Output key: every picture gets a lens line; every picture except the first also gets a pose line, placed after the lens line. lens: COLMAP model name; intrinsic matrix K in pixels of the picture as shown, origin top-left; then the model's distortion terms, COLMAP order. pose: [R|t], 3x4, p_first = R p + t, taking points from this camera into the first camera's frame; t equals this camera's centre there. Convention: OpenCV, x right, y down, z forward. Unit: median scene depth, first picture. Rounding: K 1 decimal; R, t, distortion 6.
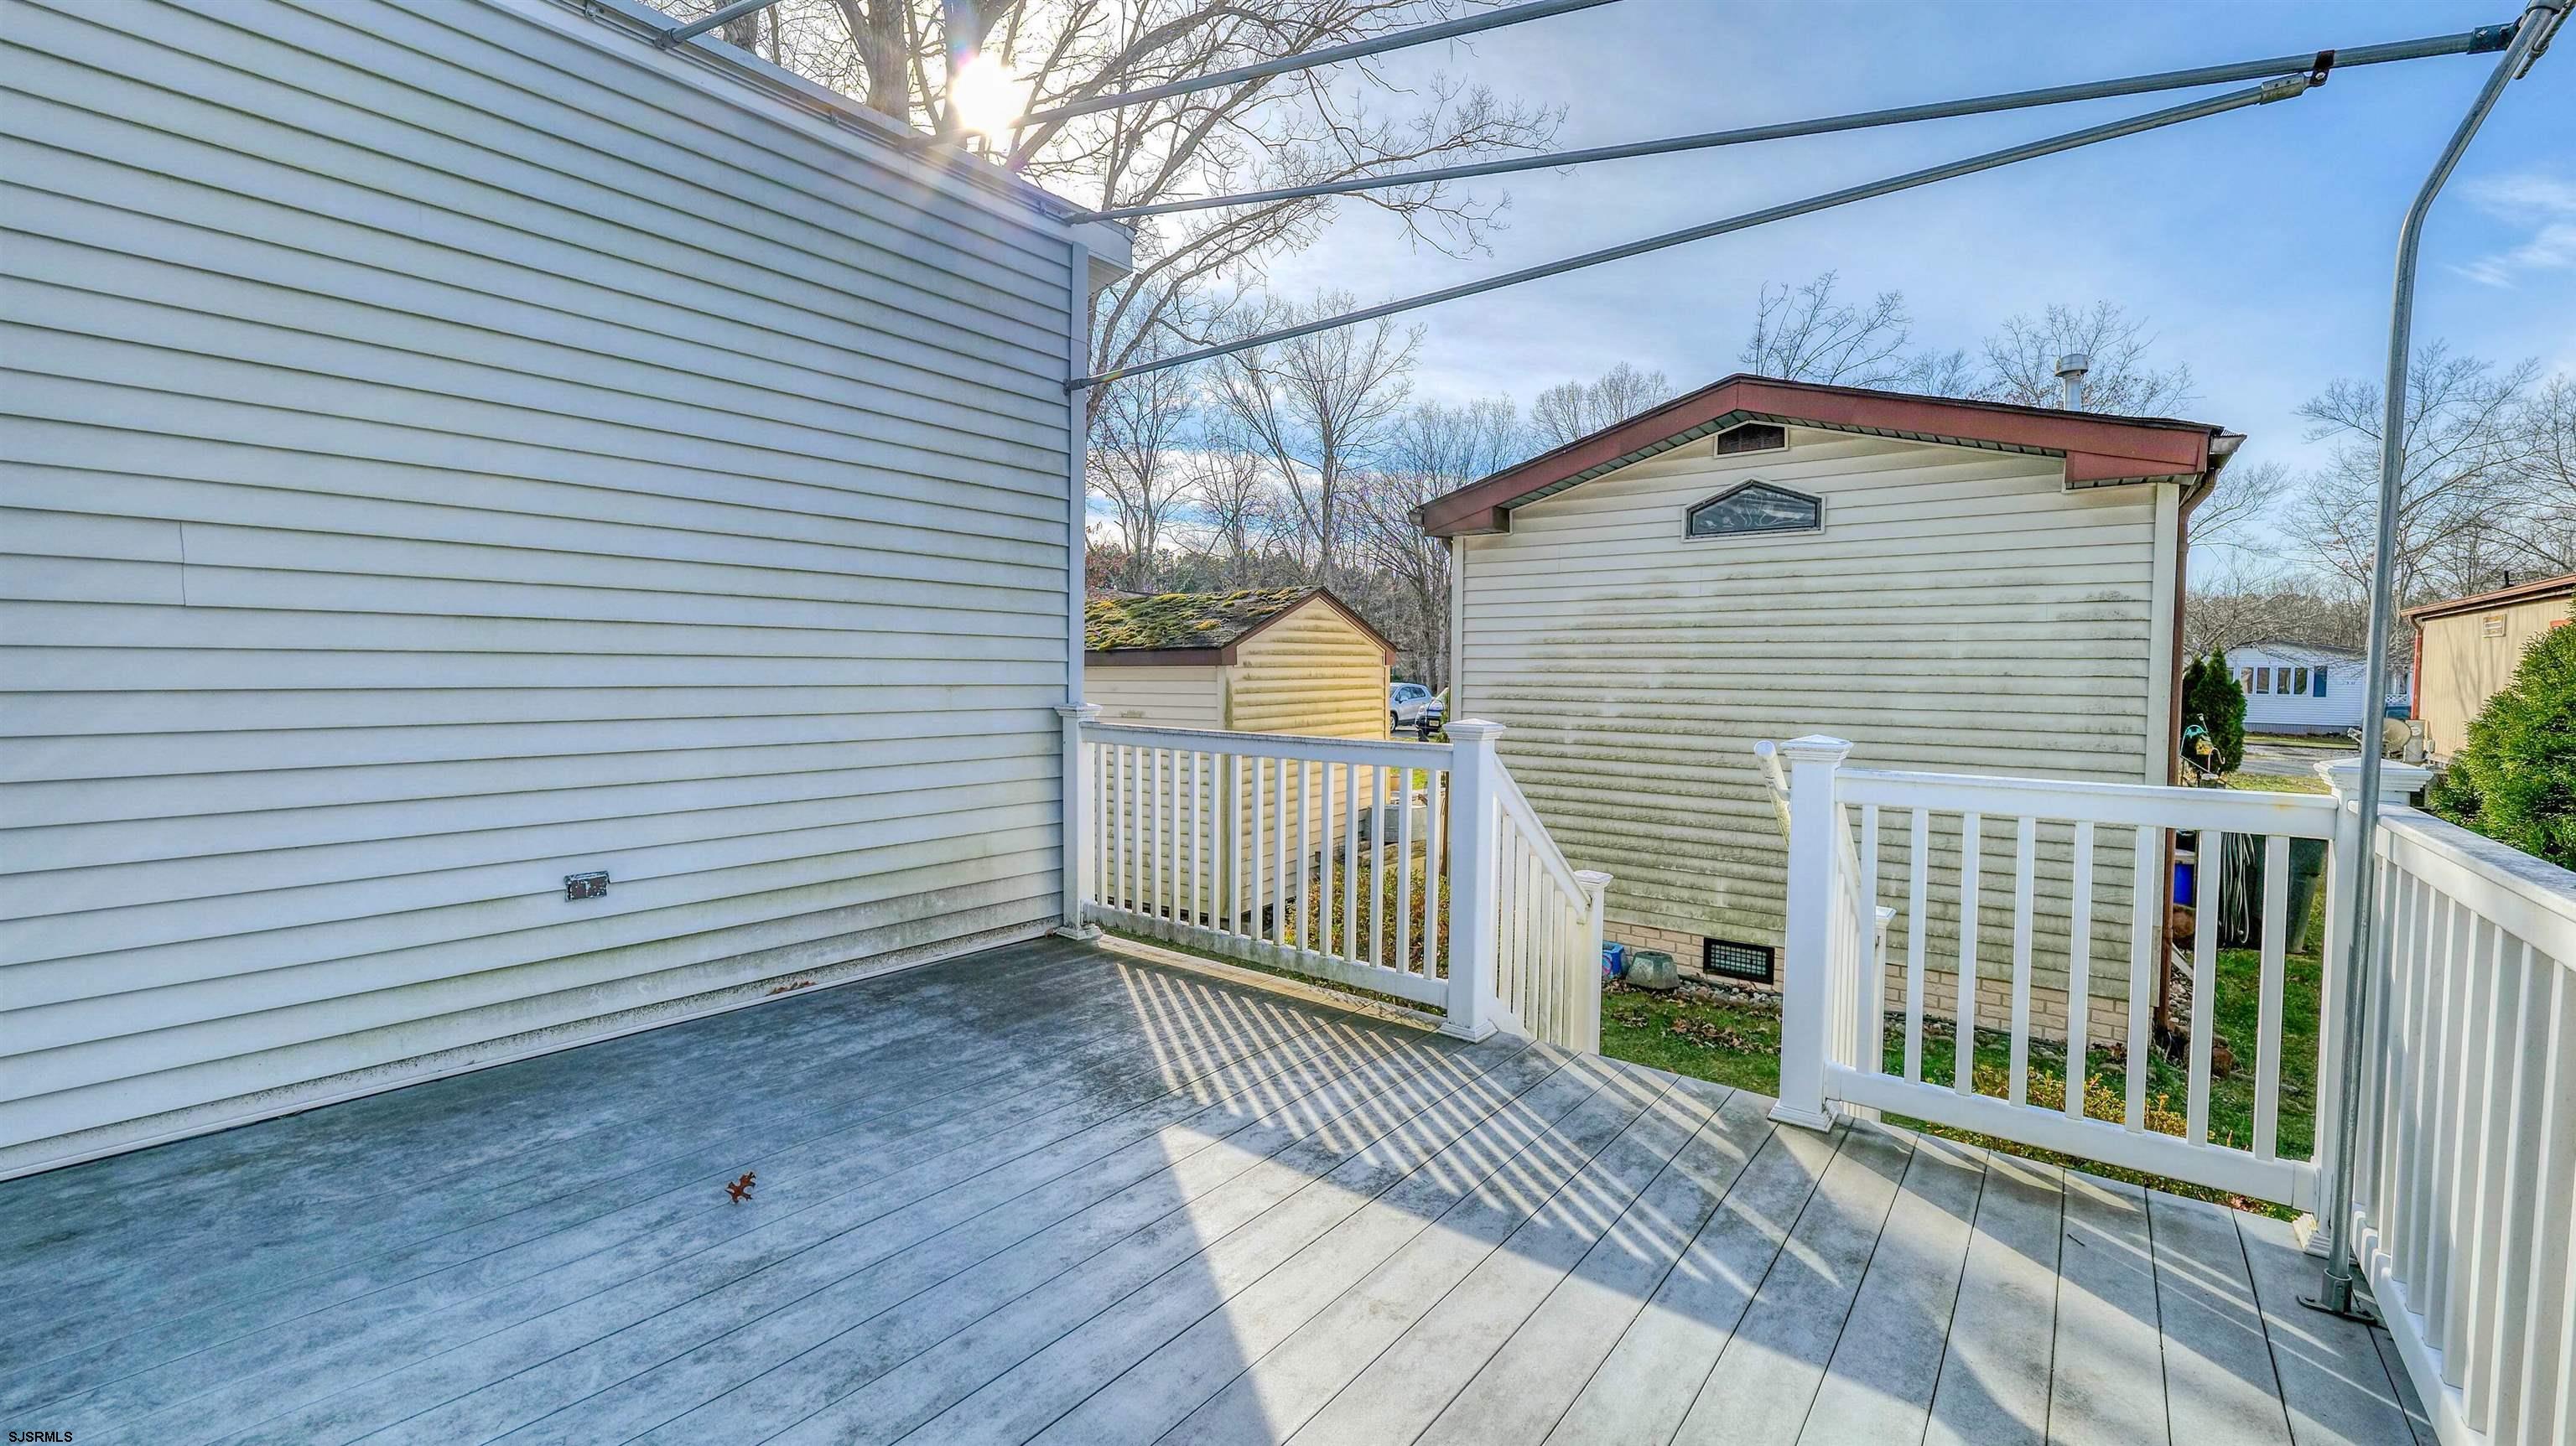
lens RADIAL K [[1043.0, 0, 1277.2], [0, 1043.0, 718.6], [0, 0, 1]] dist [-0.012026, 0.000136]
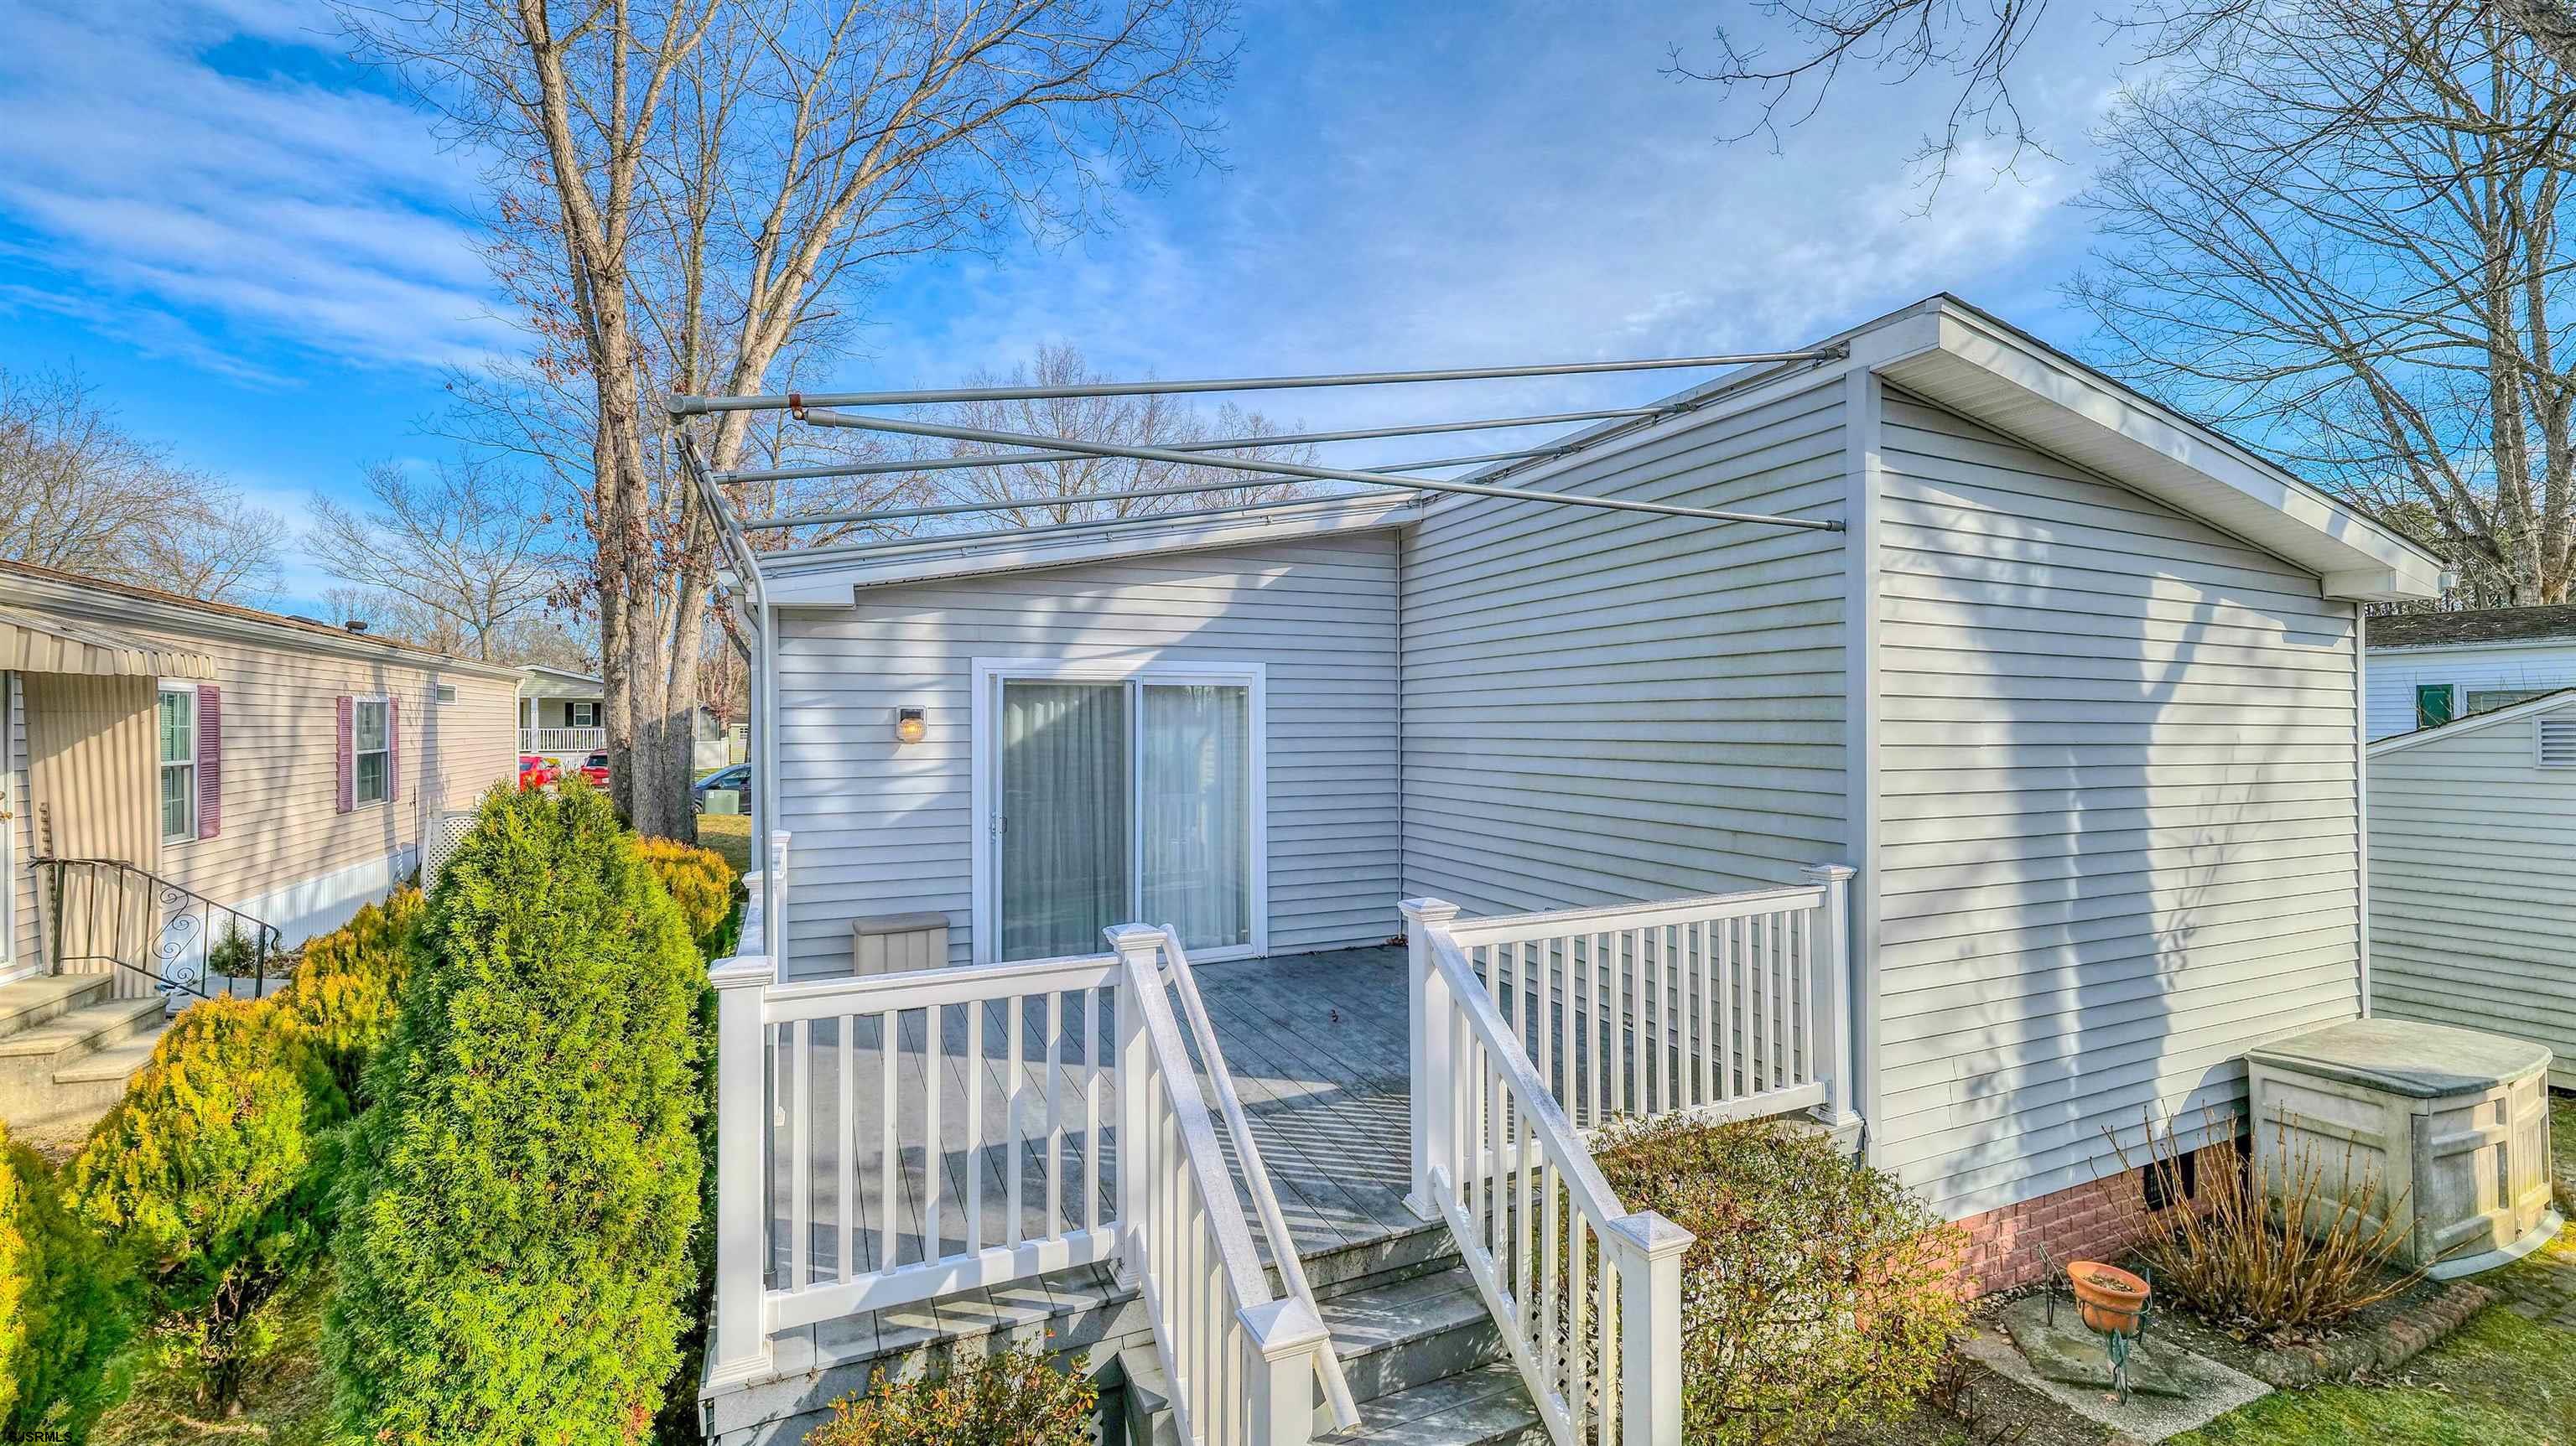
lens RADIAL K [[1043.0, 0, 1277.2], [0, 1043.0, 718.6], [0, 0, 1]] dist [-0.012026, 0.000136]
pose [[-0.460928, -0.014317, -0.887322, 1.244319], [-0.044779, 0.998971, 0.007142, -0.186412], [0.886307, 0.043026, -0.461095, 1.416352]]
